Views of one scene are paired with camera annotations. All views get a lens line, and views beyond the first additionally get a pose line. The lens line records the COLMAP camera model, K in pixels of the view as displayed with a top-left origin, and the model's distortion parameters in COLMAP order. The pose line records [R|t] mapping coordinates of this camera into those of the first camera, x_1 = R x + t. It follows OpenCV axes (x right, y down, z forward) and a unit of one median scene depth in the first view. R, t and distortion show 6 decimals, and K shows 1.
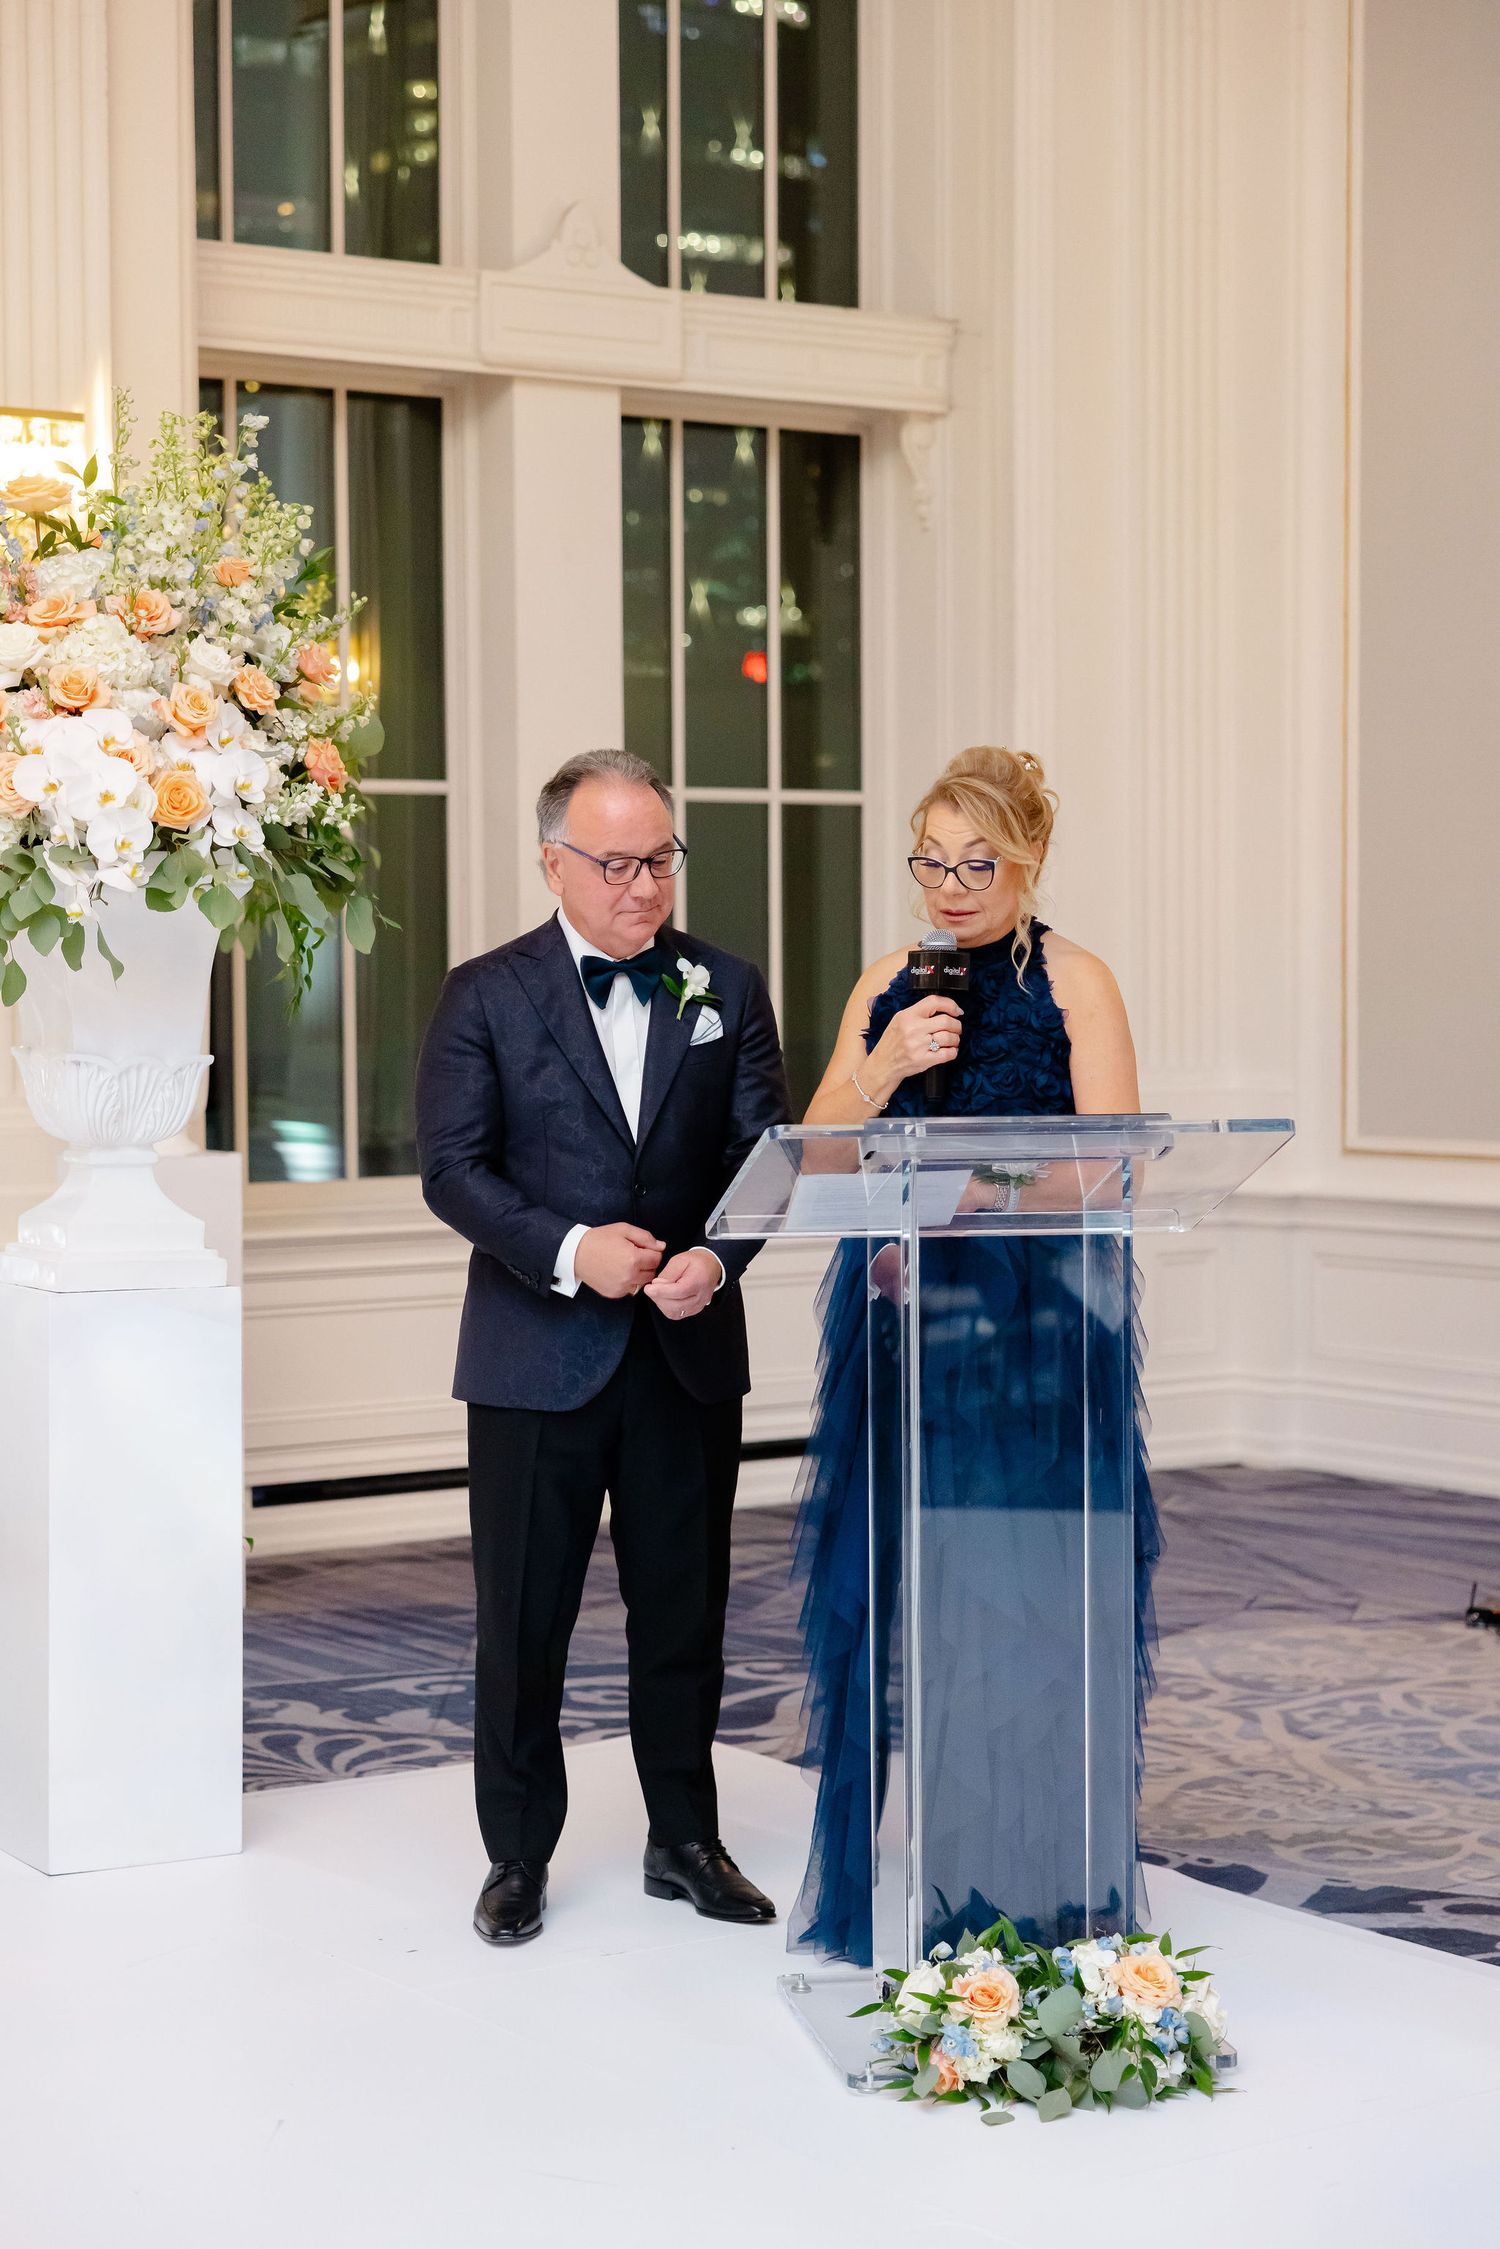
lens RADIAL K [[4128.2, 0, 768.6], [0, 4128.2, 1122.5], [0, 0, 1]] dist [0.027653, 0.000000]
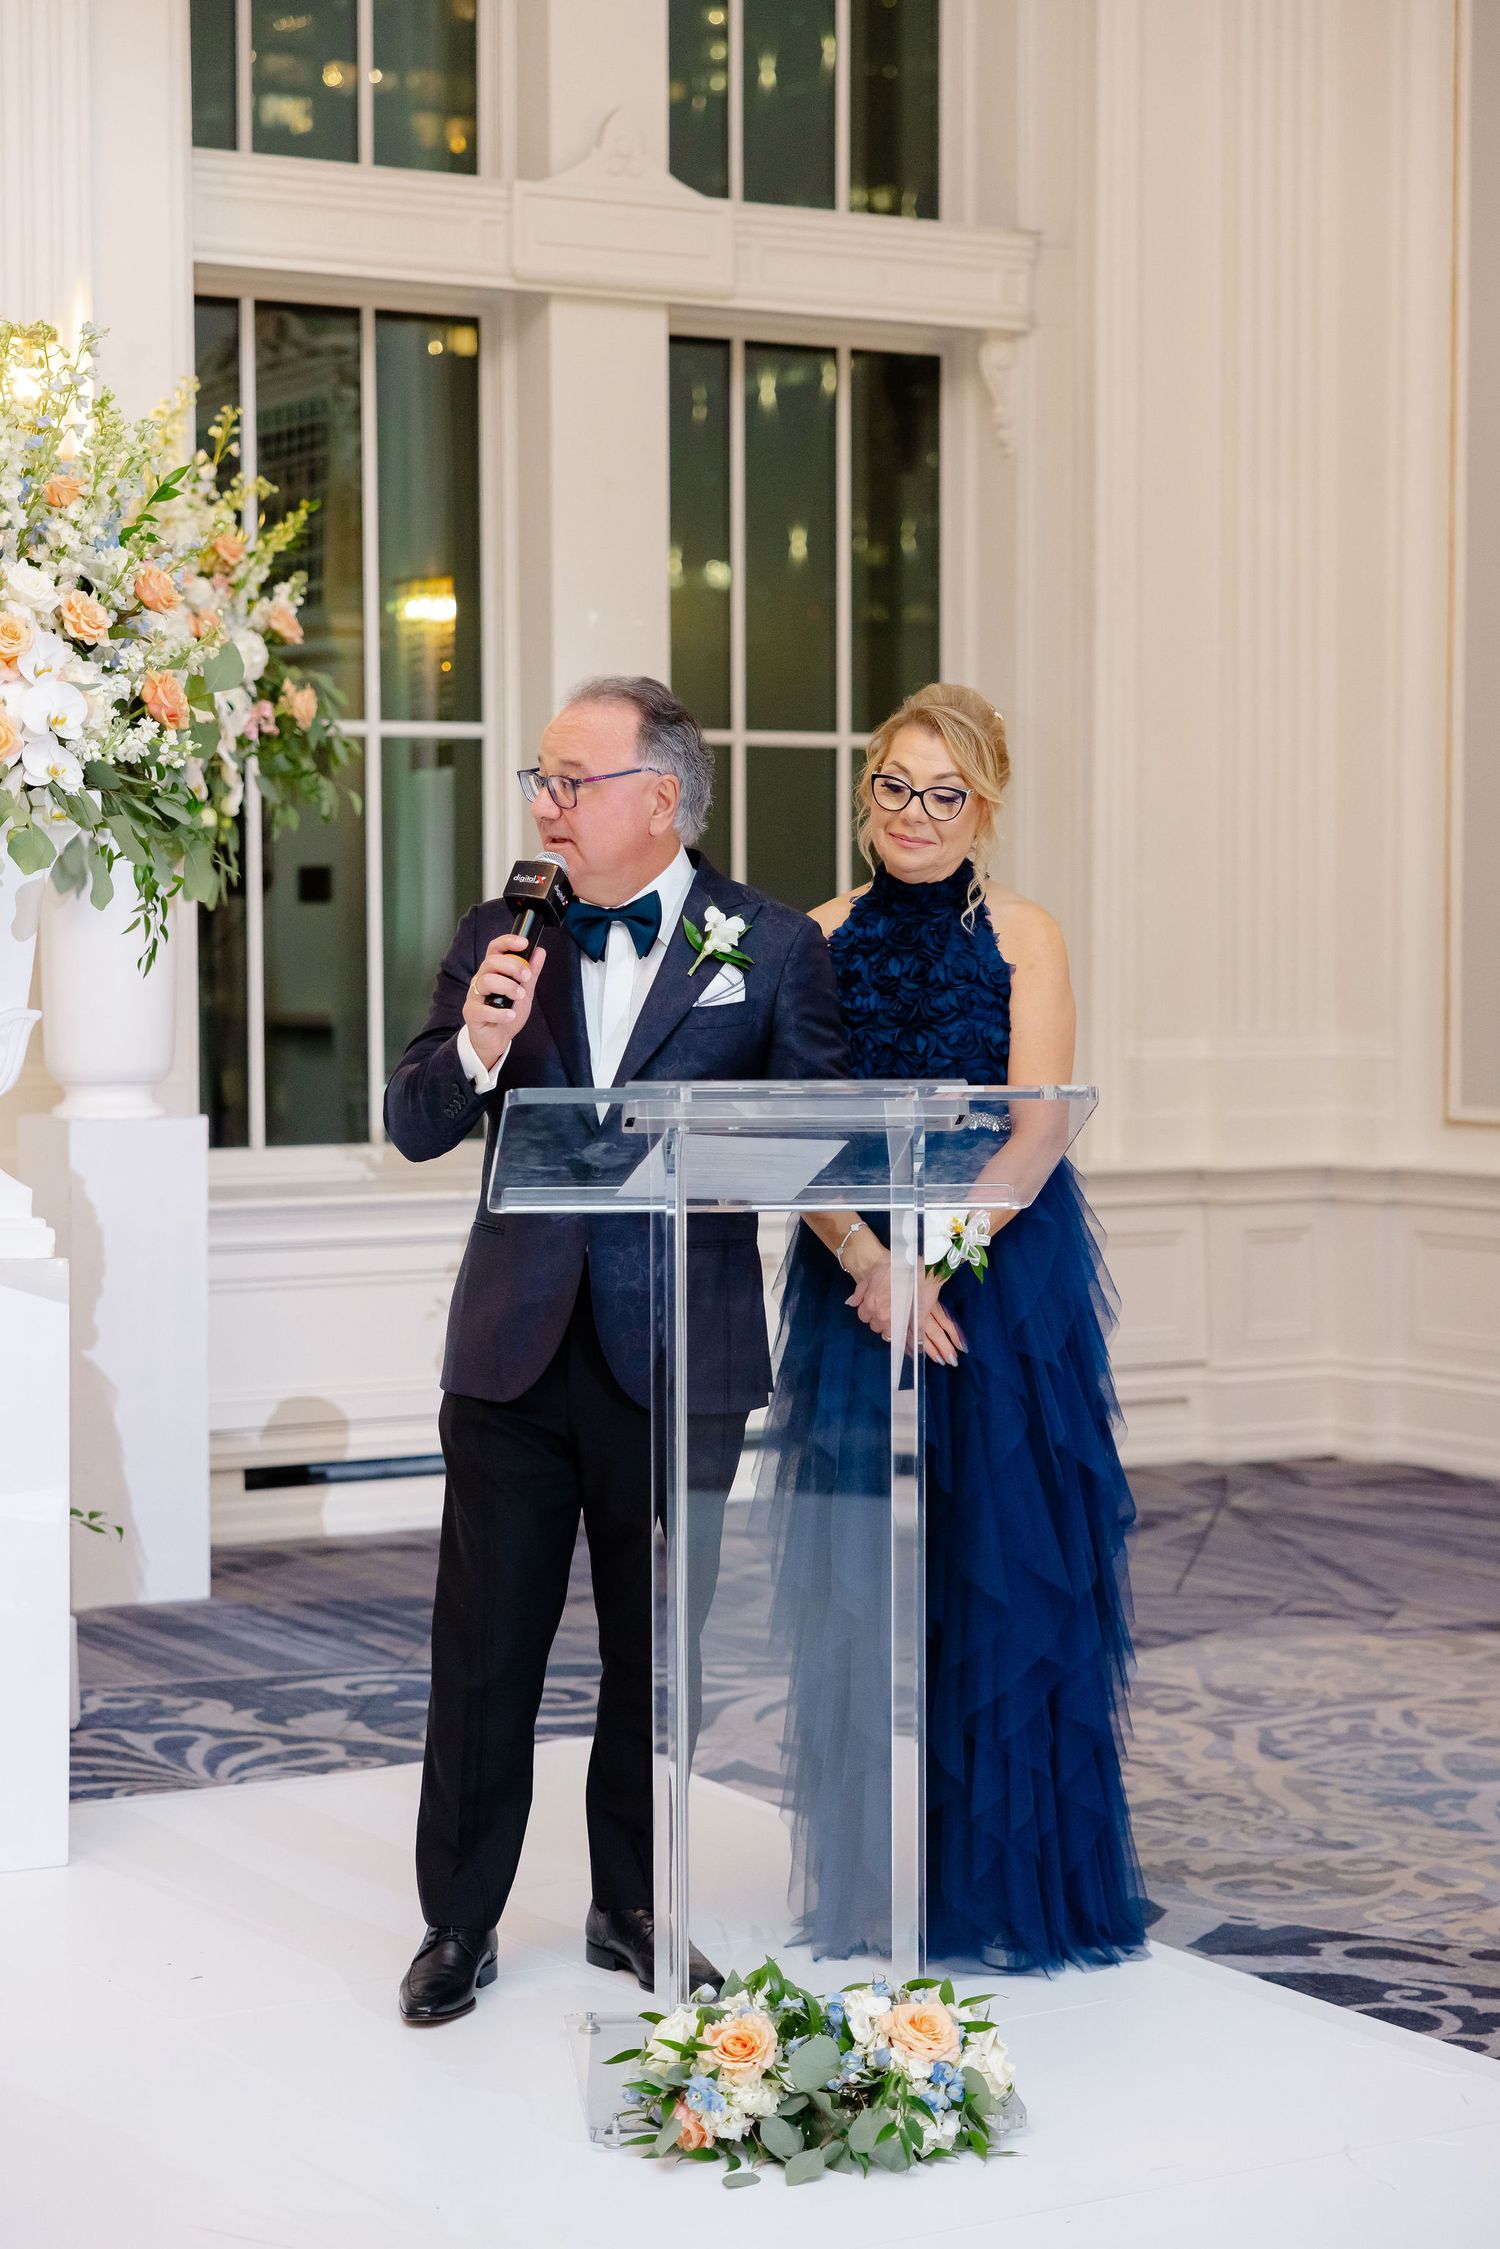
lens RADIAL K [[4295.5, 0, 741.7], [0, 4295.5, 1121.1], [0, 0, 1]] dist [0.040830, 0.000000]
pose [[0.997576, 0.006323, -0.069295, 0.079321], [-0.005802, 0.999953, 0.007718, 0.000242], [0.069341, -0.007297, 0.997566, 0.037316]]
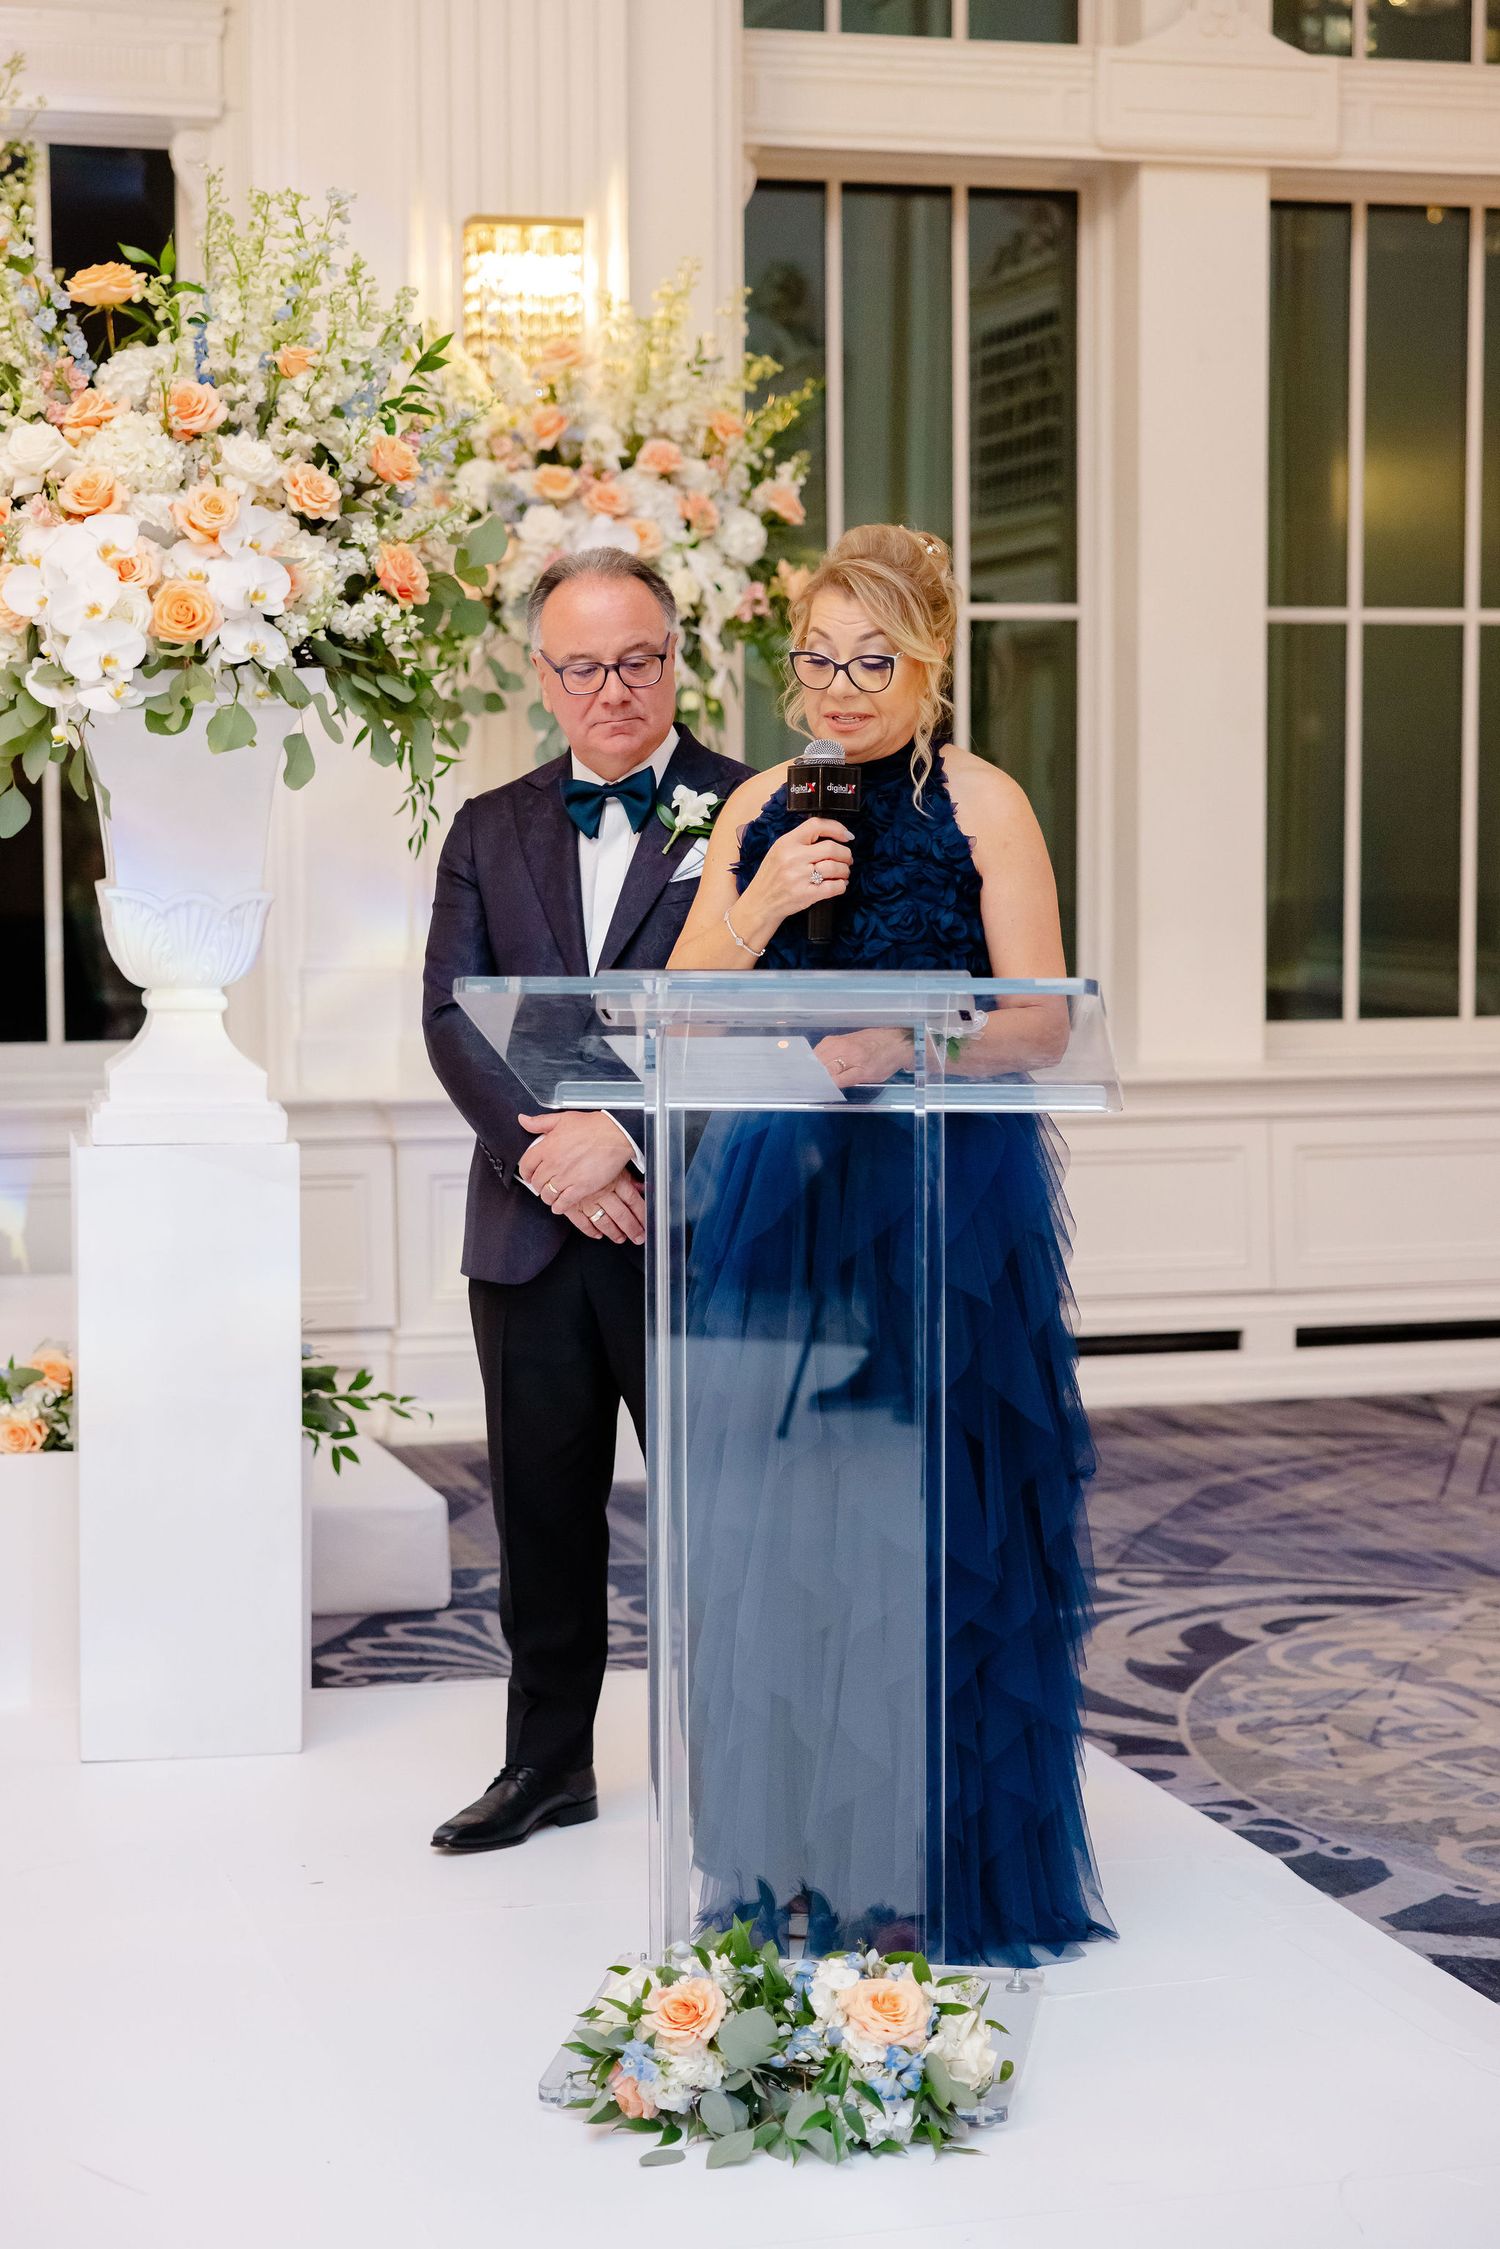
lens RADIAL K [[4058.9, 0, 621.7], [0, 4058.9, 1152.6], [0, 0, 1]] dist [0.040551, 0.000000]
pose [[0.943896, 0.028244, -0.329033, 0.208678], [-0.013216, 0.998768, 0.047821, -0.002379], [0.329979, -0.040790, 0.943107, 0.147849]]
